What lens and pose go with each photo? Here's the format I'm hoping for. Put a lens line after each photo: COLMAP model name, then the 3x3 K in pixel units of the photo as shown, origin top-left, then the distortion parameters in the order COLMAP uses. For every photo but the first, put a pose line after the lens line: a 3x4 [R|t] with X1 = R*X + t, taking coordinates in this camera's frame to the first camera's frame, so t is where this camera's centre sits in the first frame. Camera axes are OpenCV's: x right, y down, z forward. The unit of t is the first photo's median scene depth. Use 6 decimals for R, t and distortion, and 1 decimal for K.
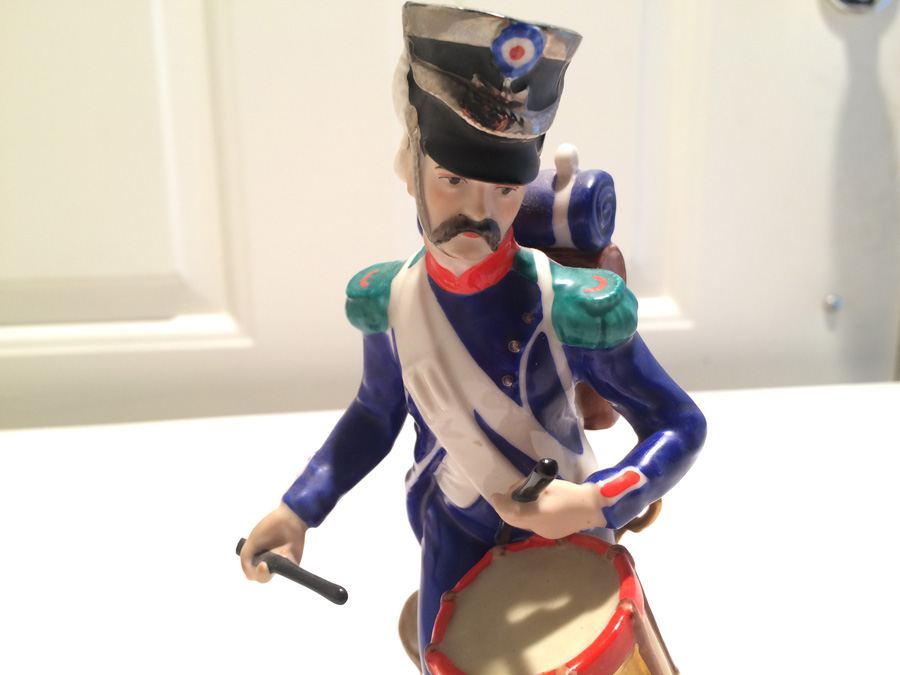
lens RADIAL K [[818.5, 0, 450.0], [0, 818.5, 337.5], [0, 0, 1]] dist [0.069449, -0.114090]
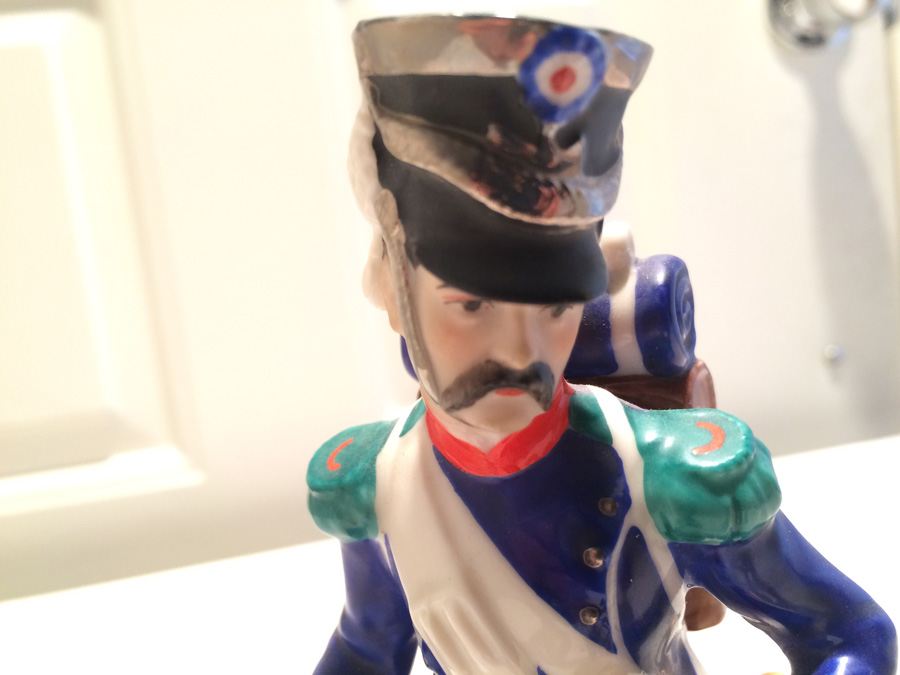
lens RADIAL K [[818.5, 0, 450.0], [0, 818.5, 337.5], [0, 0, 1]] dist [0.069449, -0.114090]
pose [[0.992409, -0.112529, 0.049605, -0.036414], [0.116682, 0.989011, -0.090793, -0.102120], [-0.038843, 0.095892, 0.994634, 0.365874]]
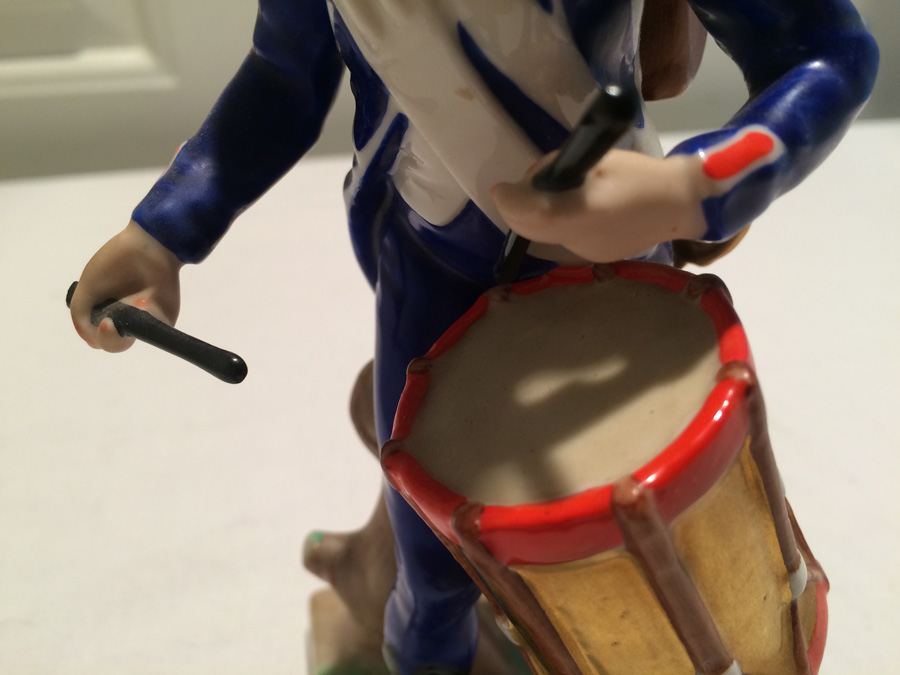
lens RADIAL K [[818.5, 0, 450.0], [0, 818.5, 337.5], [0, 0, 1]] dist [0.069449, -0.114090]
pose [[0.999223, -0.023972, 0.031279, 0.002917], [0.014715, 0.963258, 0.268174, 0.136984], [-0.036558, -0.267506, 0.962862, 0.436556]]
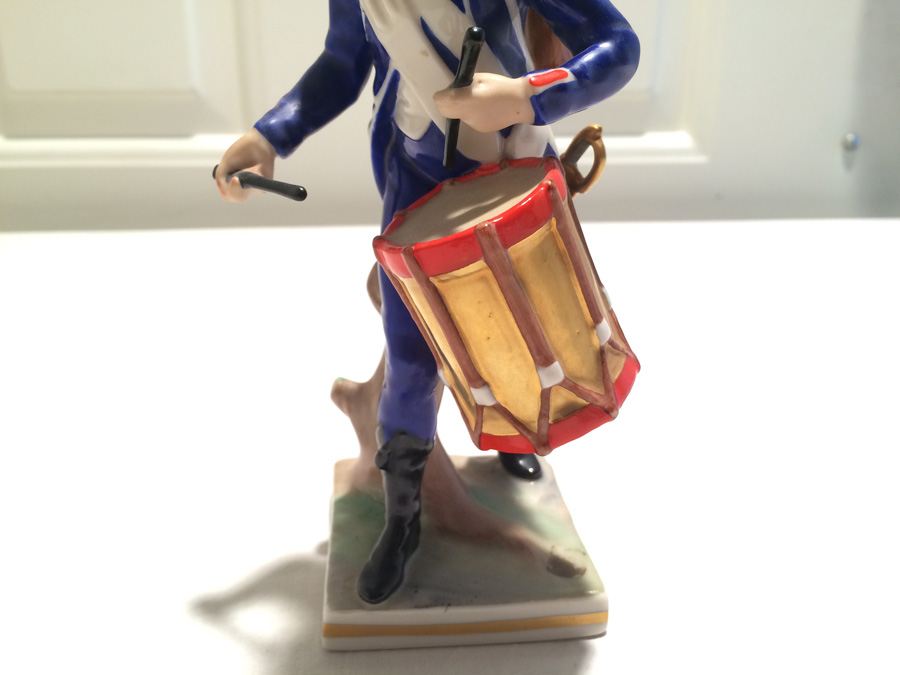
lens RADIAL K [[818.5, 0, 450.0], [0, 818.5, 337.5], [0, 0, 1]] dist [0.069449, -0.114090]
pose [[0.998630, 0.033200, -0.040445, 0.123196], [-0.028391, 0.993055, 0.114173, 0.374927], [0.043954, -0.112868, 0.992637, -0.126762]]
